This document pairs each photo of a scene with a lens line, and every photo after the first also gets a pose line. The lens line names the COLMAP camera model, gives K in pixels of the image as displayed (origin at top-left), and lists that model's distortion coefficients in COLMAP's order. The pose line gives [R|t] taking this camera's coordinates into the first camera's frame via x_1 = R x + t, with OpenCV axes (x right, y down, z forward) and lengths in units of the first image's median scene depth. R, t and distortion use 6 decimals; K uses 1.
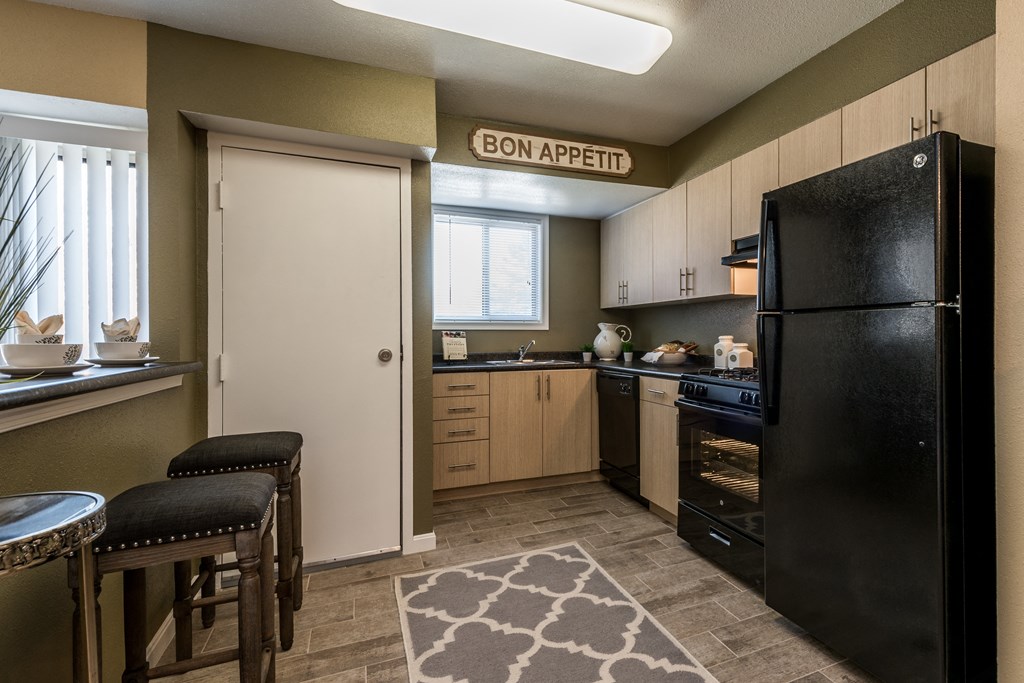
lens RADIAL K [[636.4, 0, 514.4], [0, 636.4, 341.3], [0, 0, 1]] dist [-0.028766, -0.001228]
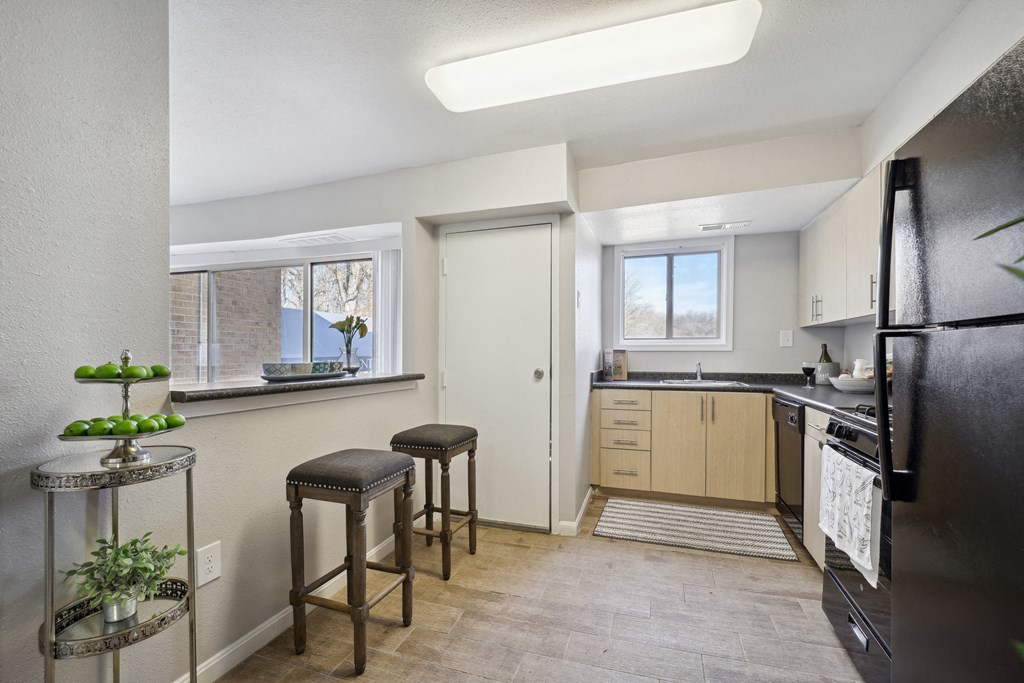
lens RADIAL K [[443.2, 0, 496.8], [0, 443.2, 364.3], [0, 0, 1]] dist [0.002797, -0.000213]
pose [[0.704302, 0.016439, -0.709710, 0.331461], [-0.001727, 0.999769, 0.021444, -0.013816], [0.709898, -0.013878, 0.704167, 0.286546]]
